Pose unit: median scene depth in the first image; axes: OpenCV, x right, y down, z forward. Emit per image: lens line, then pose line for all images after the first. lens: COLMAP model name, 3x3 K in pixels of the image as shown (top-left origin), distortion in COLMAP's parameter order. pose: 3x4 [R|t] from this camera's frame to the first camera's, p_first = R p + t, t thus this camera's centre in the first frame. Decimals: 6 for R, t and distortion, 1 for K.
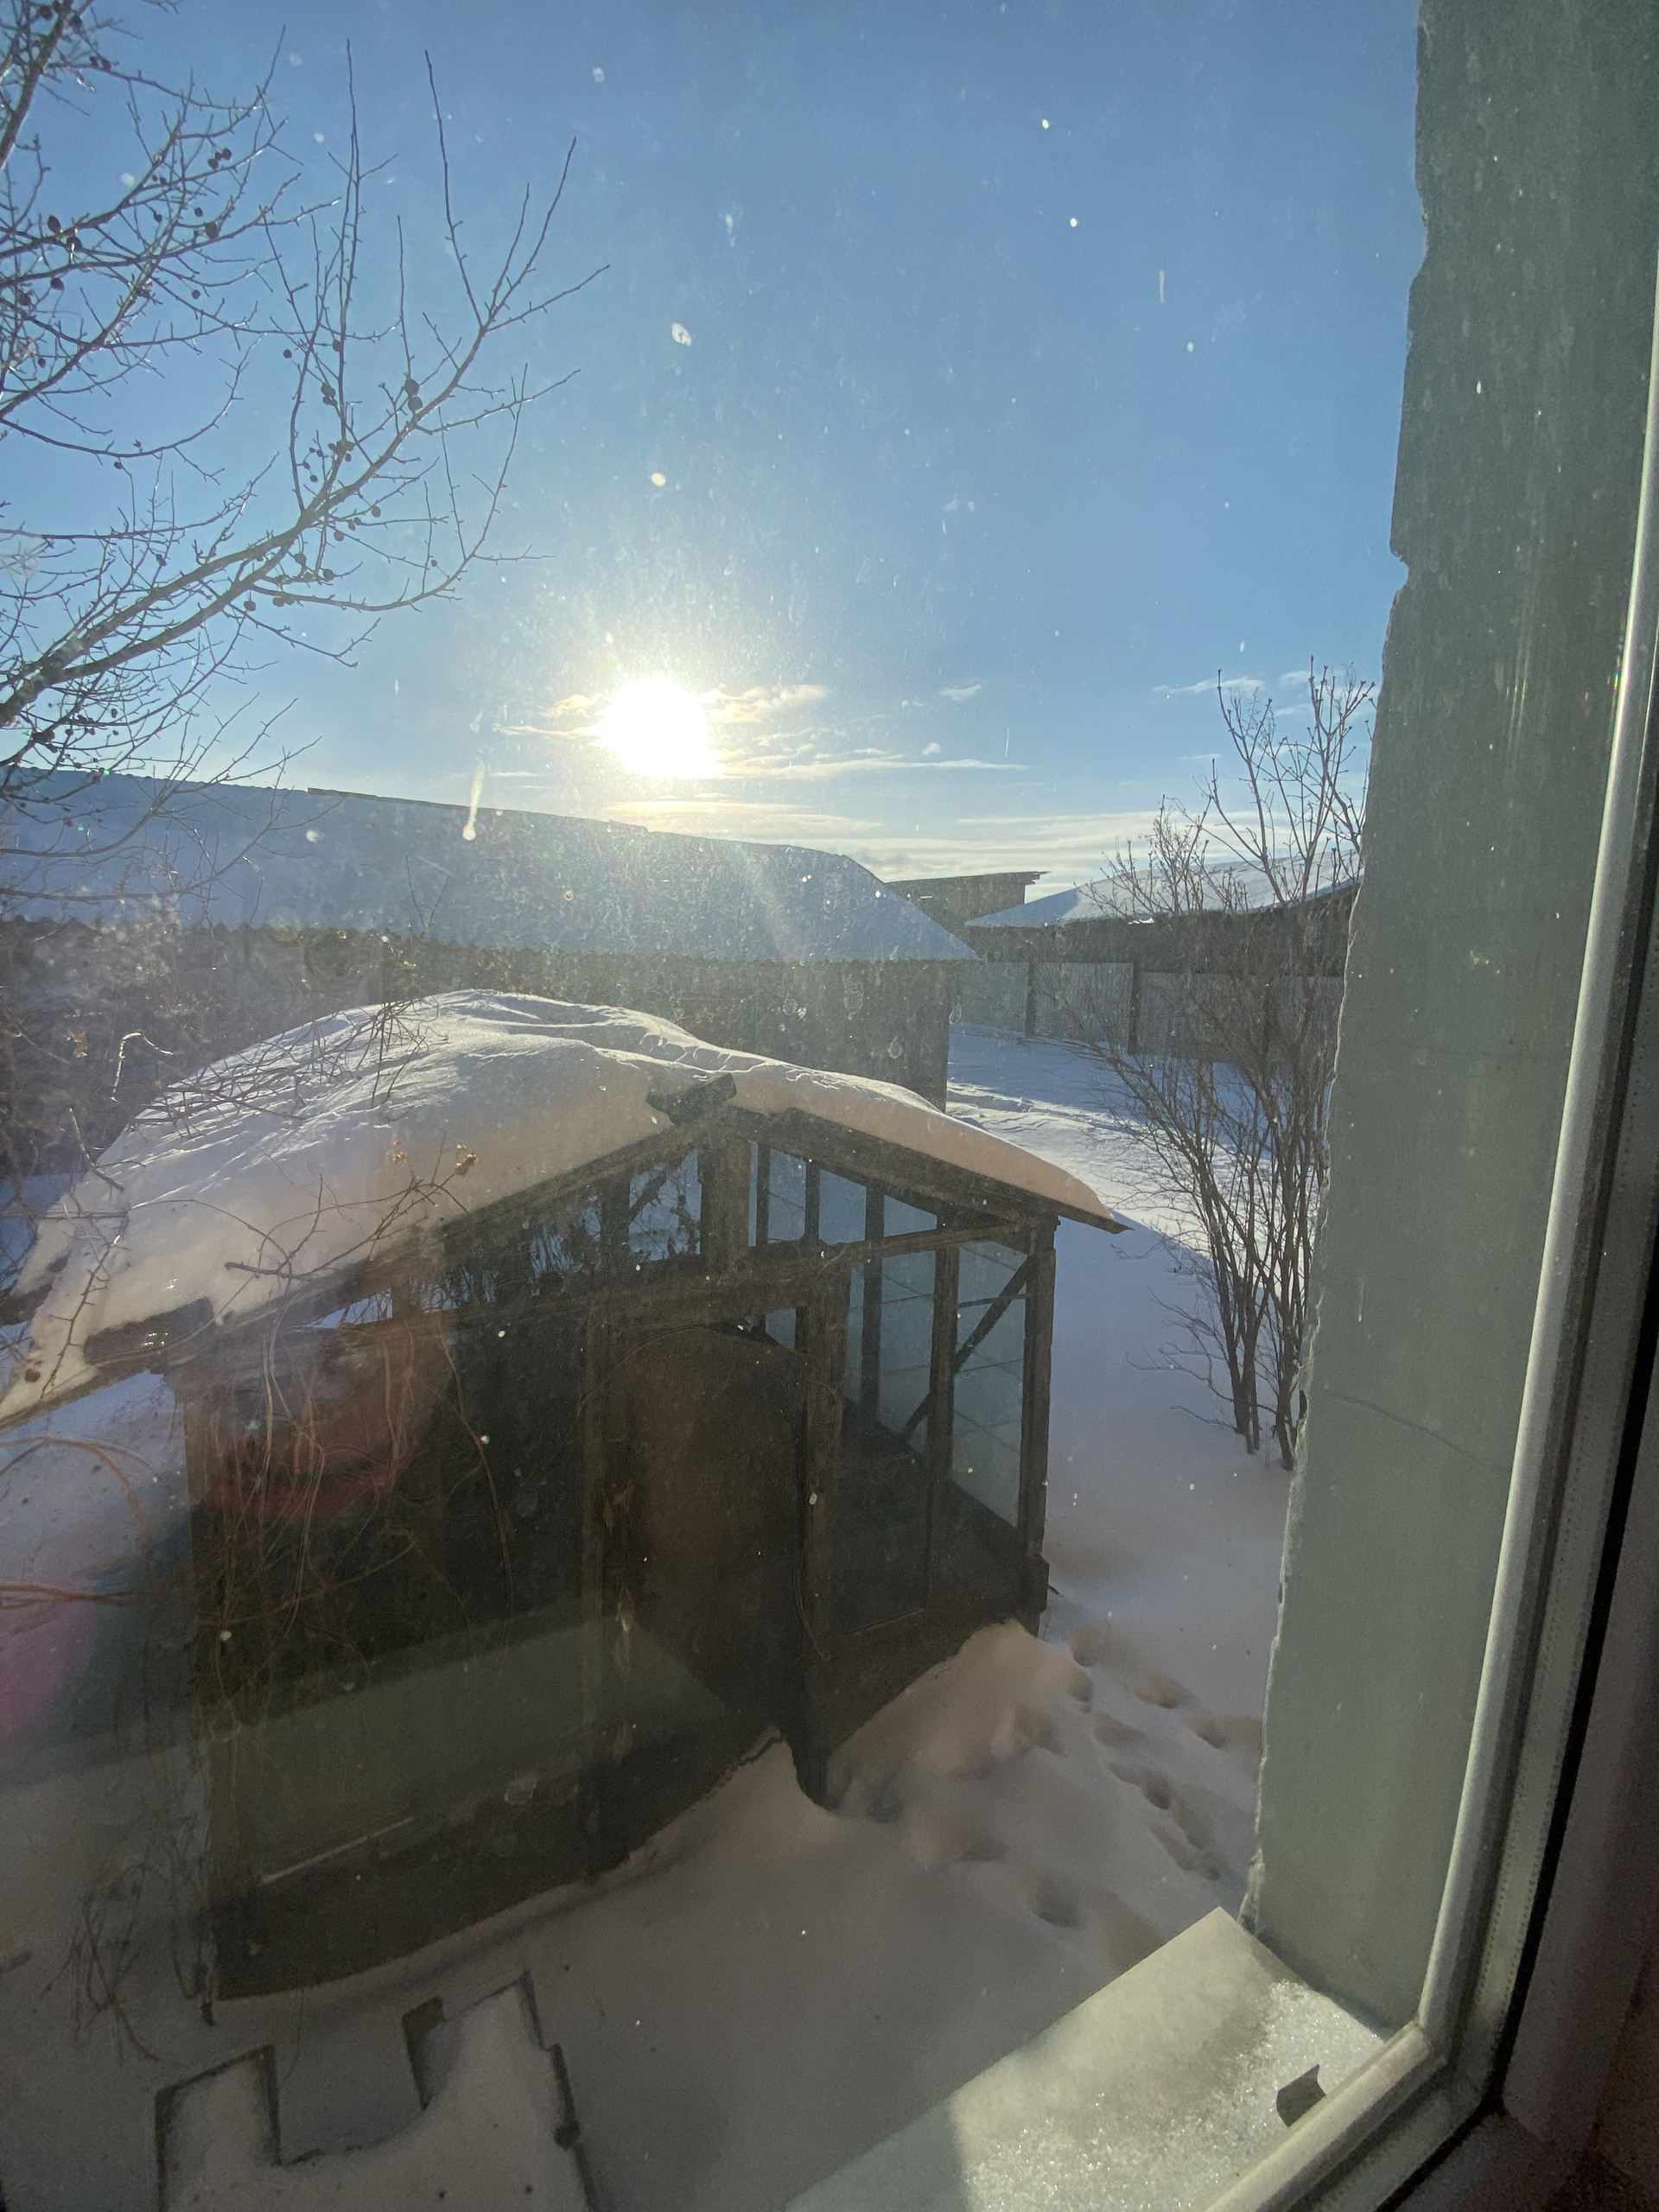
lens RADIAL K [[909.1, 0, 824.6], [0, 909.1, 1099.7], [0, 0, 1]] dist [0.065565, -0.043703]
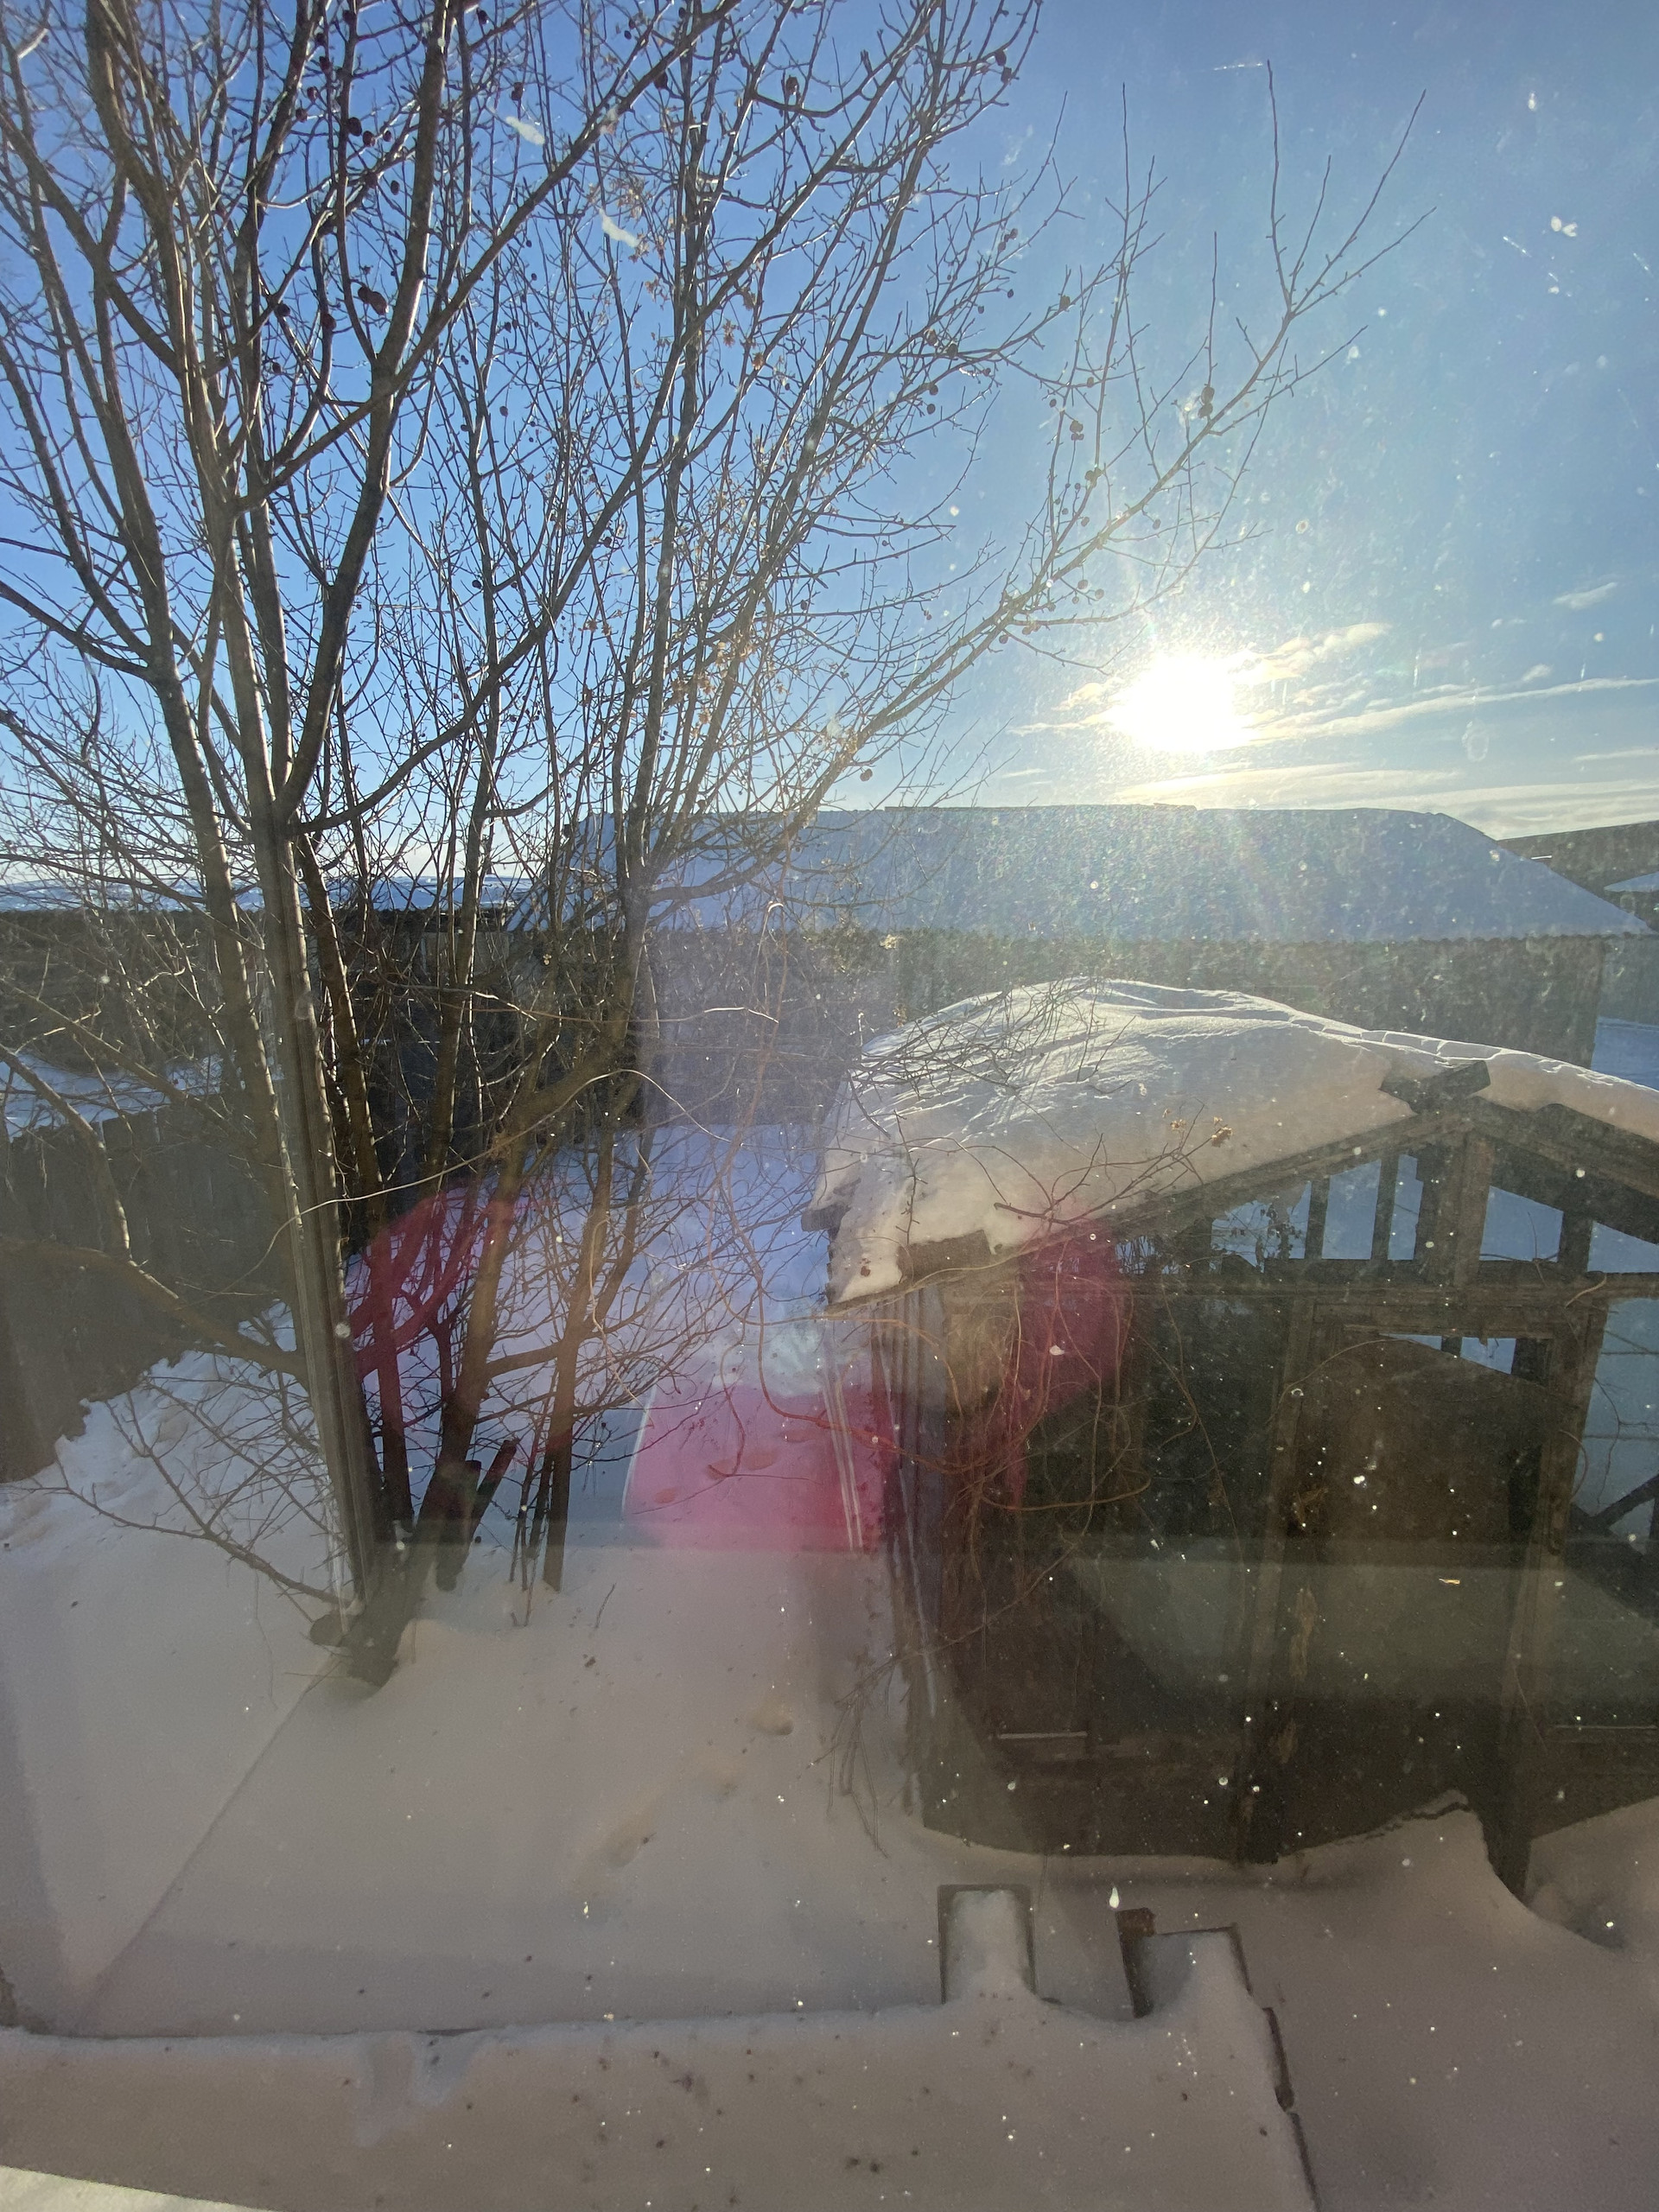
lens RADIAL K [[909.1, 0, 824.6], [0, 909.1, 1099.7], [0, 0, 1]] dist [0.065565, -0.043703]
pose [[0.868783, 0.058102, -0.491773, -0.126436], [-0.053773, 0.998289, 0.022948, 0.013496], [0.492265, 0.006507, 0.870421, -0.059722]]
